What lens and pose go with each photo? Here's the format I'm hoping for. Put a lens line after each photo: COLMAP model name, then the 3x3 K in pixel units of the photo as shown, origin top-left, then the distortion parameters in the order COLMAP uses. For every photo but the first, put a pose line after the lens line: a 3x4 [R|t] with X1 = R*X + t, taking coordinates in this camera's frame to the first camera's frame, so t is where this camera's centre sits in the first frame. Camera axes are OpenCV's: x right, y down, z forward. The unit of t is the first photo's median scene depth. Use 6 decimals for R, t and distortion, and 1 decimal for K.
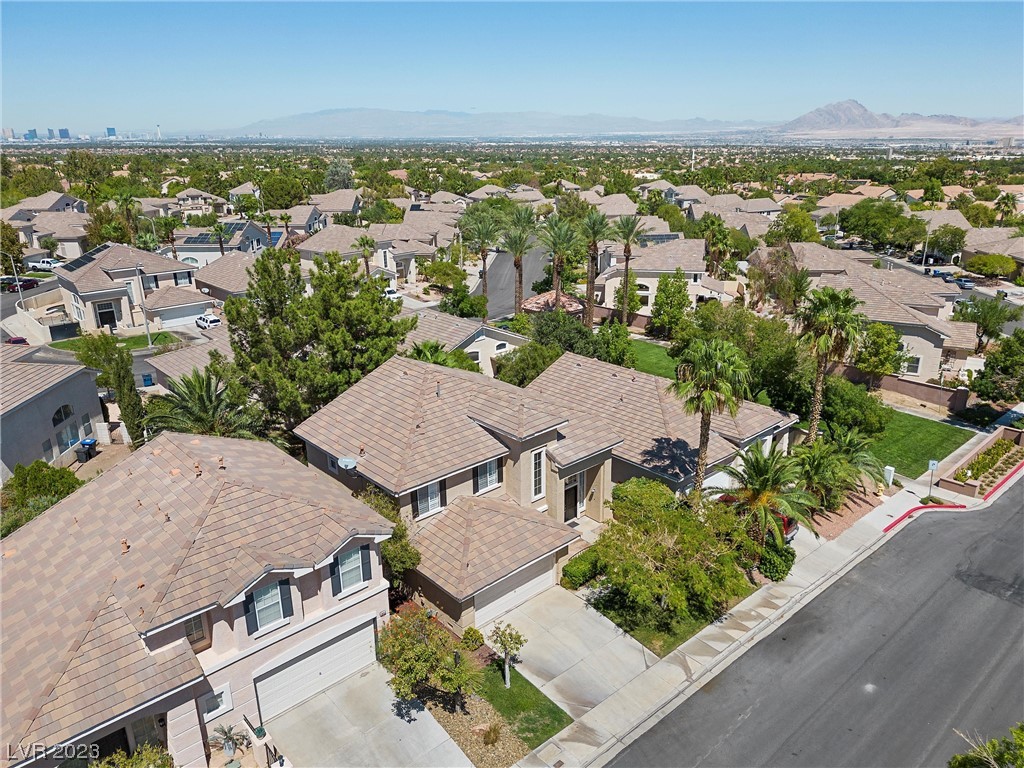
lens RADIAL K [[725.2, 0, 512.0], [0, 725.2, 384.0], [0, 0, 1]] dist [0.065811, -0.059785]
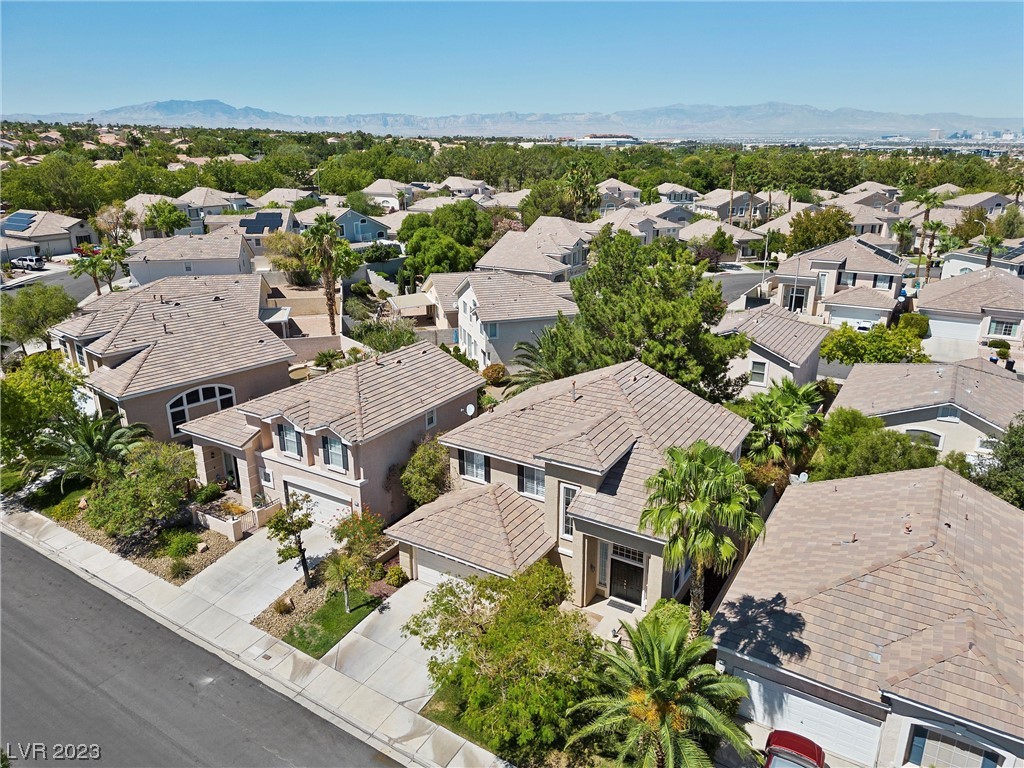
lens RADIAL K [[718.2, 0, 510.6], [0, 718.2, 391.1], [0, 0, 1]] dist [0.063114, -0.059404]
pose [[0.279171, 0.327401, -0.902703, 0.815435], [-0.315113, 0.919255, 0.235952, -0.210938], [0.907065, 0.218582, 0.359797, 0.622427]]
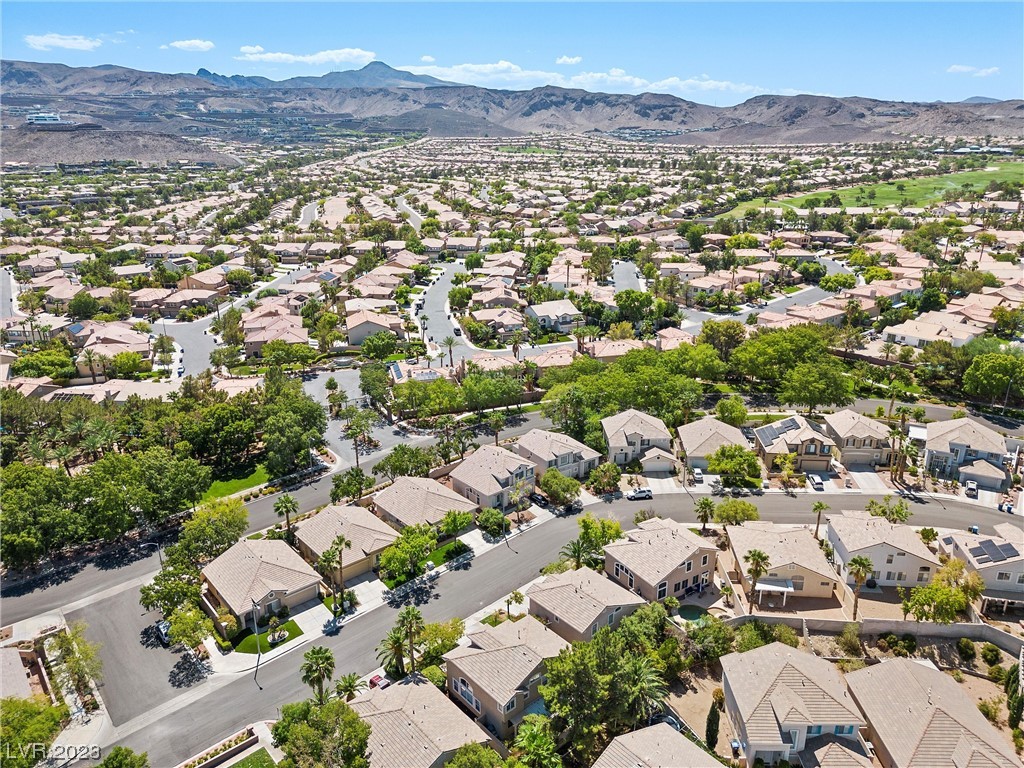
lens RADIAL K [[718.2, 0, 510.6], [0, 718.2, 391.1], [0, 0, 1]] dist [0.063114, -0.059404]
pose [[-0.999492, 0.011102, 0.029858, -0.168688], [0.027364, 0.779069, 0.626341, -2.305944], [-0.016307, 0.626840, -0.778977, 2.568334]]
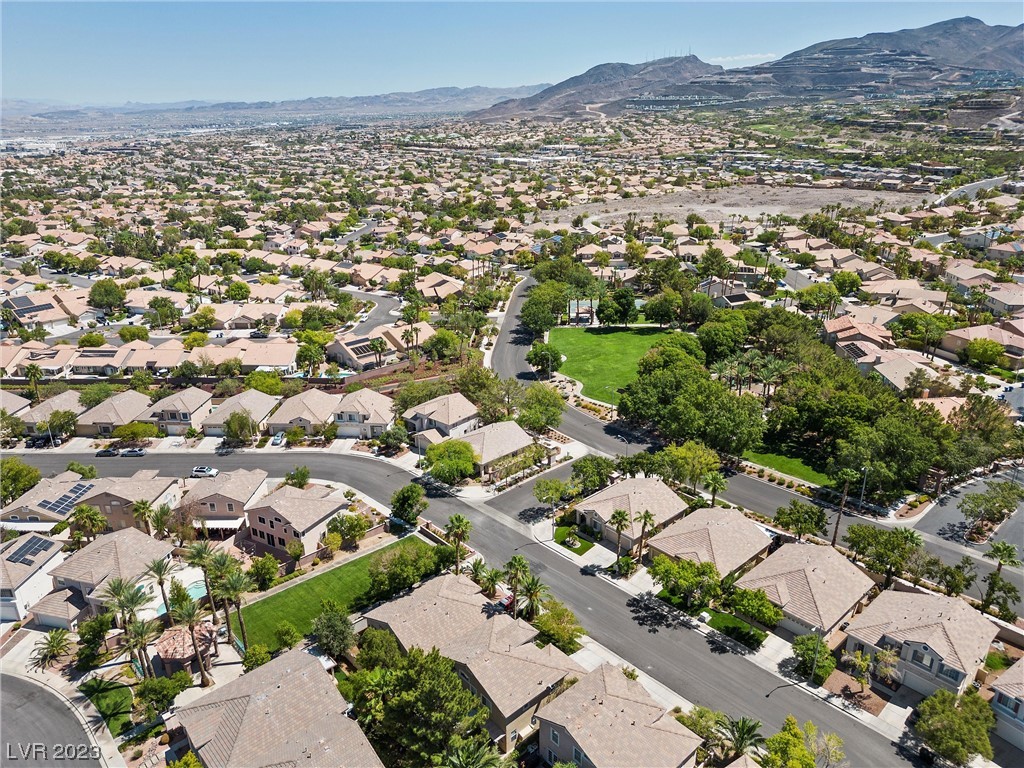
lens RADIAL K [[718.2, 0, 510.6], [0, 718.2, 391.1], [0, 0, 1]] dist [0.063114, -0.059404]
pose [[-0.001453, -0.358971, 0.933347, -2.064849], [0.336628, 0.878700, 0.338478, -1.568336], [-0.941637, 0.314683, 0.119563, 0.522639]]
